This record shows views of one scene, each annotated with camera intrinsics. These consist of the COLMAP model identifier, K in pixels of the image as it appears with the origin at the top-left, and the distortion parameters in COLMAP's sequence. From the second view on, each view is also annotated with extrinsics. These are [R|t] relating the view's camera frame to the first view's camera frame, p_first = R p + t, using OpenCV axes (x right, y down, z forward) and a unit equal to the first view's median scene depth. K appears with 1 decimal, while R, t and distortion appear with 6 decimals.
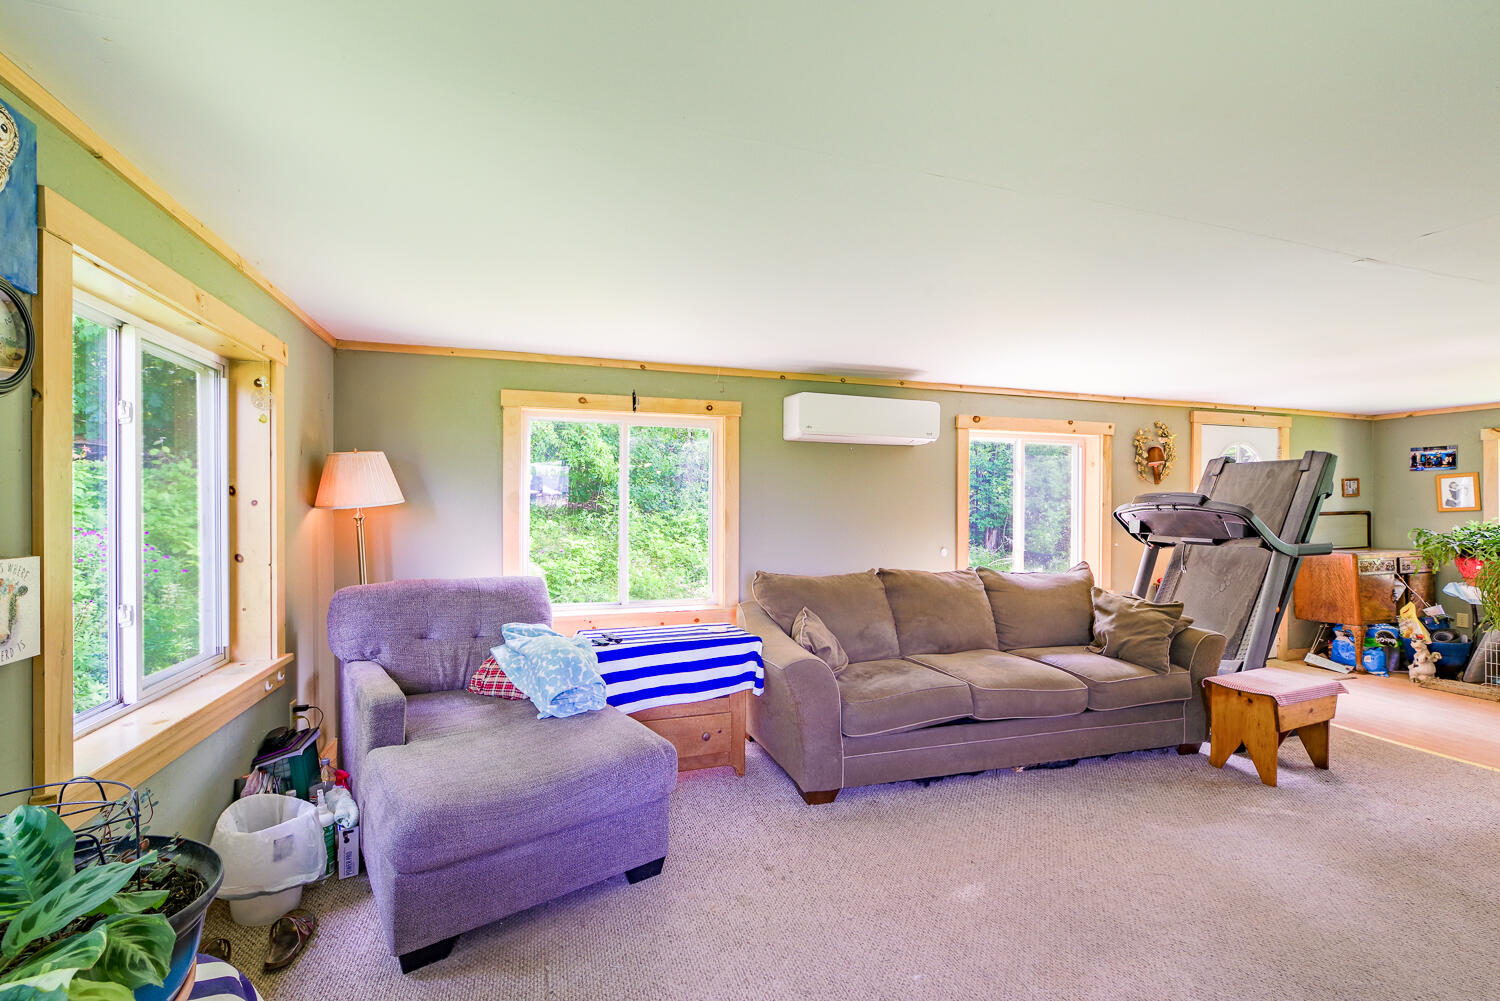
lens RADIAL K [[650.2, 0, 750.8], [0, 650.2, 506.1], [0, 0, 1]] dist [-0.017628, -0.000223]
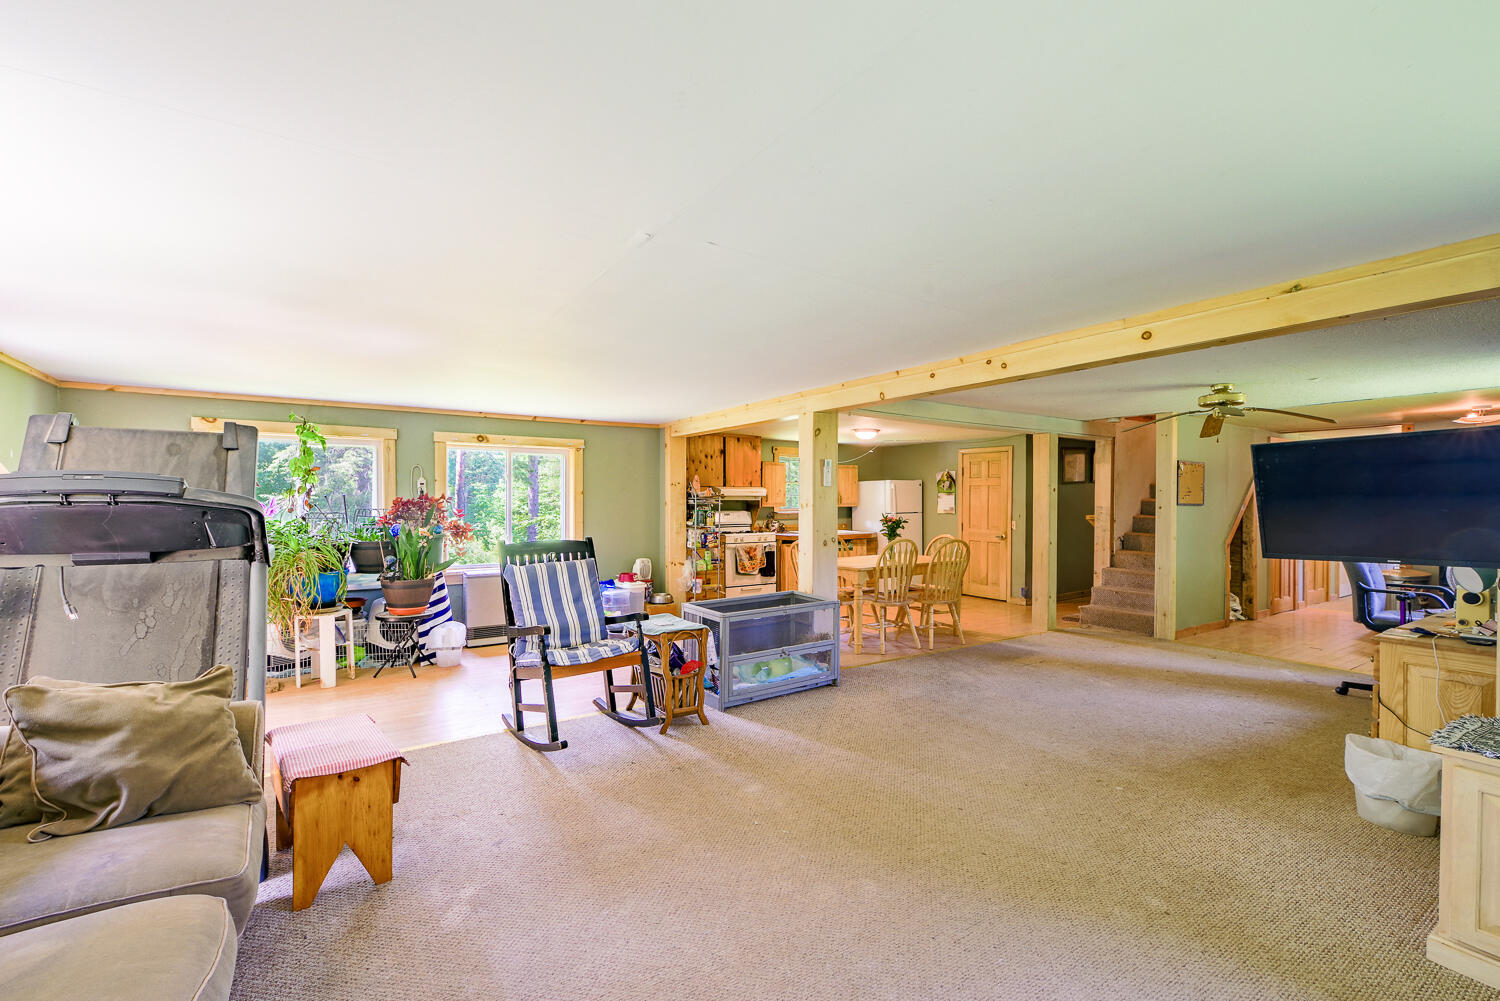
lens RADIAL K [[650.2, 0, 746.5], [0, 650.2, 498.6], [0, 0, 1]] dist [-0.017628, -0.000223]
pose [[-0.270007, -0.002132, 0.962856, -0.002295], [-0.001693, 0.999997, 0.001739, -0.000824], [-0.962857, -0.001161, -0.270010, 0.685563]]
